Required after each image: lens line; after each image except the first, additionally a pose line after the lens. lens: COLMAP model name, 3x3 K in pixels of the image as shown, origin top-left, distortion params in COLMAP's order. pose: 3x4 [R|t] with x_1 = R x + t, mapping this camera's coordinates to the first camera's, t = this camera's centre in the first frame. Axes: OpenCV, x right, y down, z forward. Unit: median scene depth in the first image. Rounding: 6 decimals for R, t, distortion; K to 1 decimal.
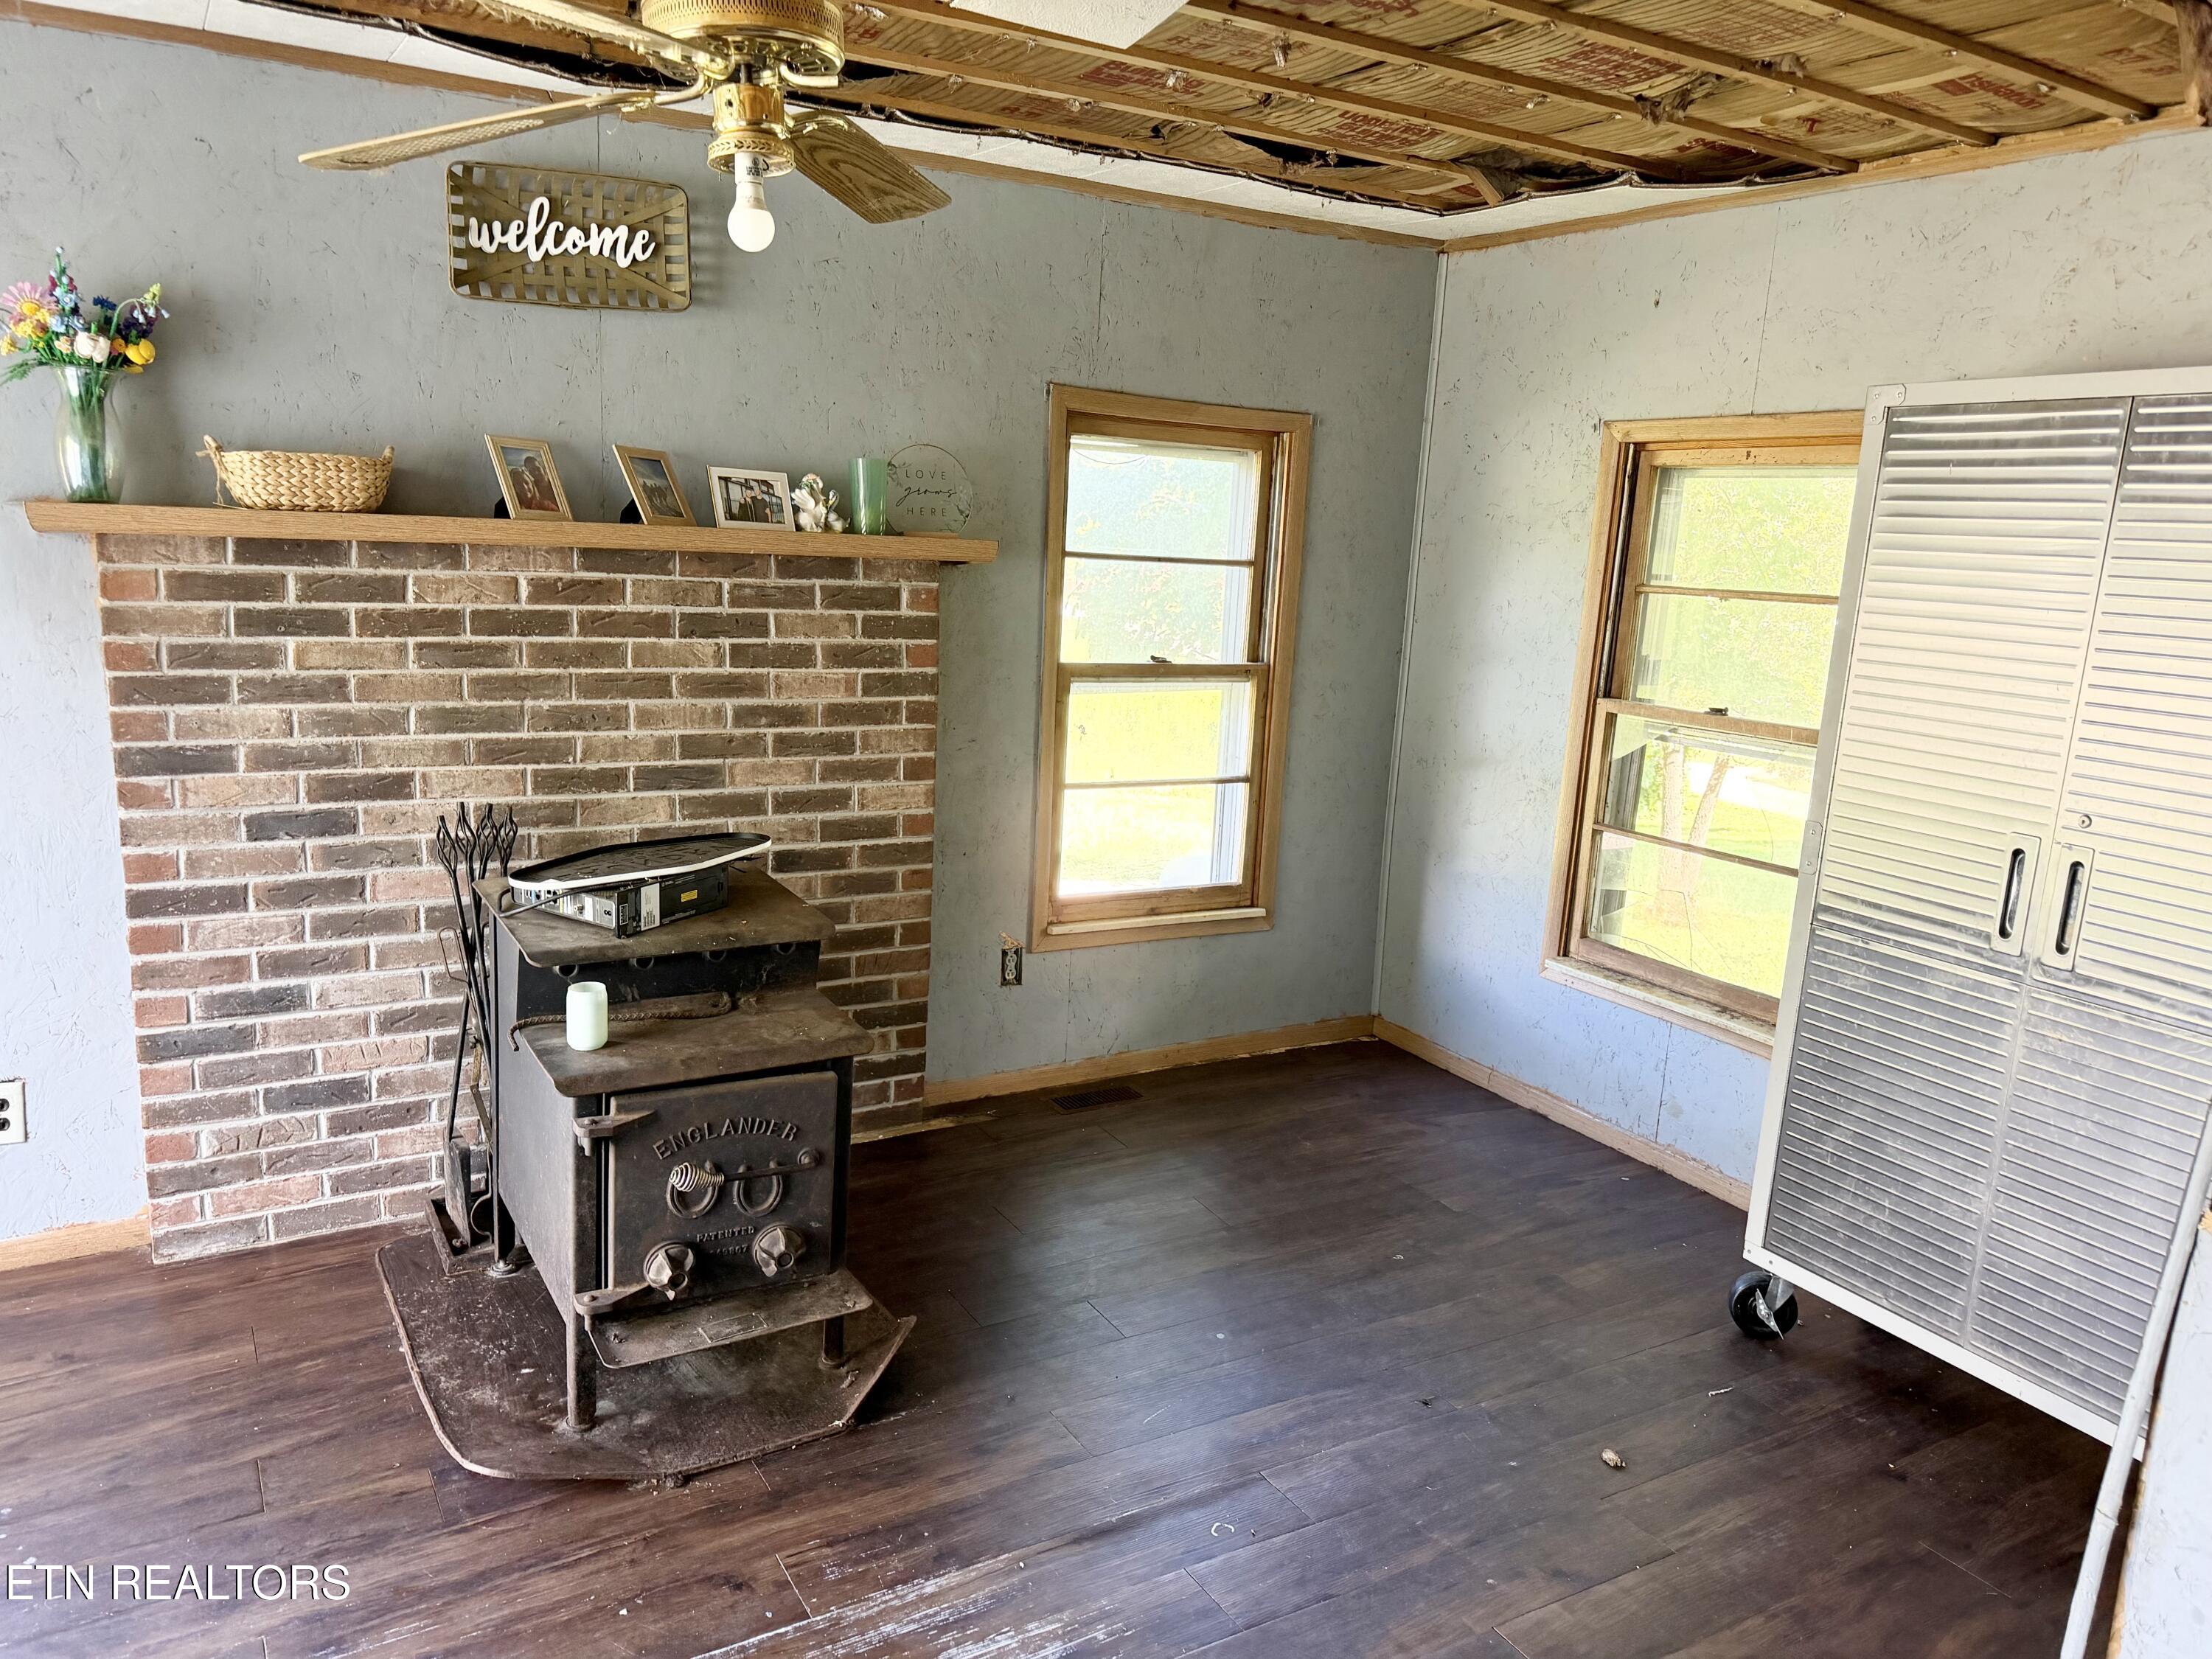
lens RADIAL K [[1557.5, 0, 1107.7], [0, 1557.5, 844.9], [0, 0, 1]] dist [0.144417, -0.202526]
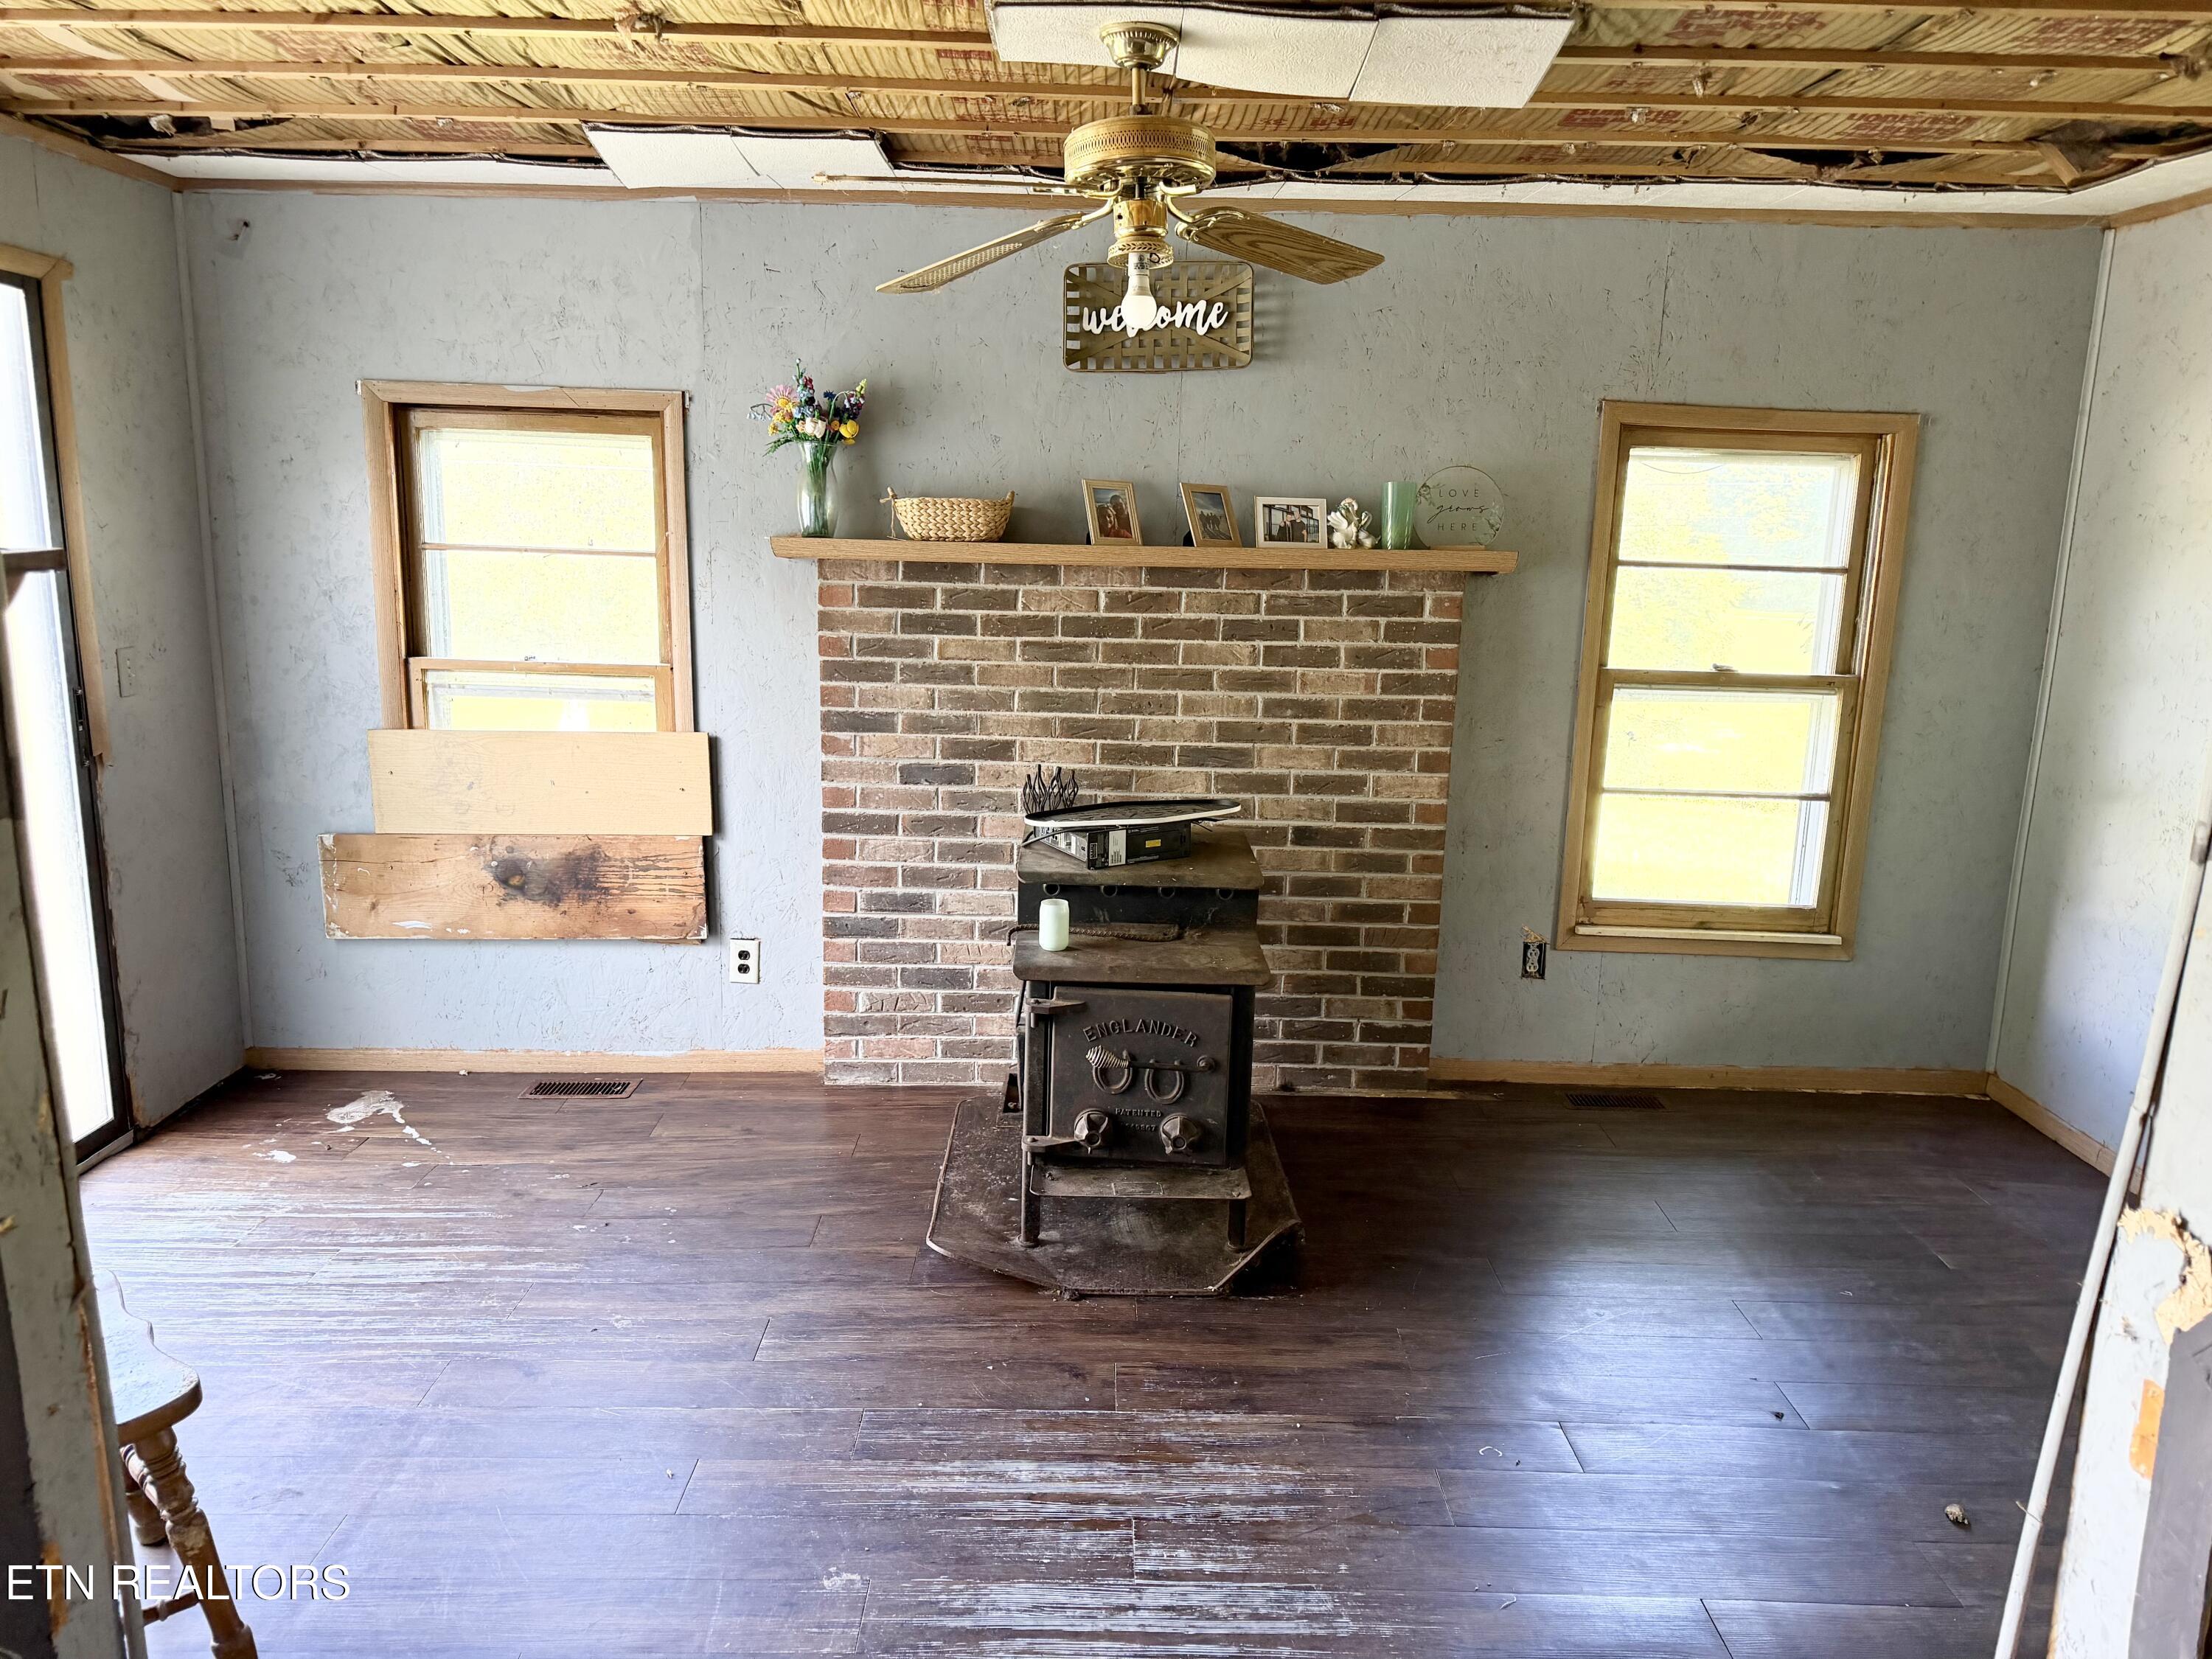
lens RADIAL K [[1531.8, 0, 1106.0], [0, 1531.8, 829.5], [0, 0, 1]] dist [0.215165, -0.384070]
pose [[0.872007, 0.073492, -0.483945, 0.241301], [-0.084991, 0.996380, -0.001832, 0.022775], [0.482058, 0.042728, 0.875097, -0.063909]]
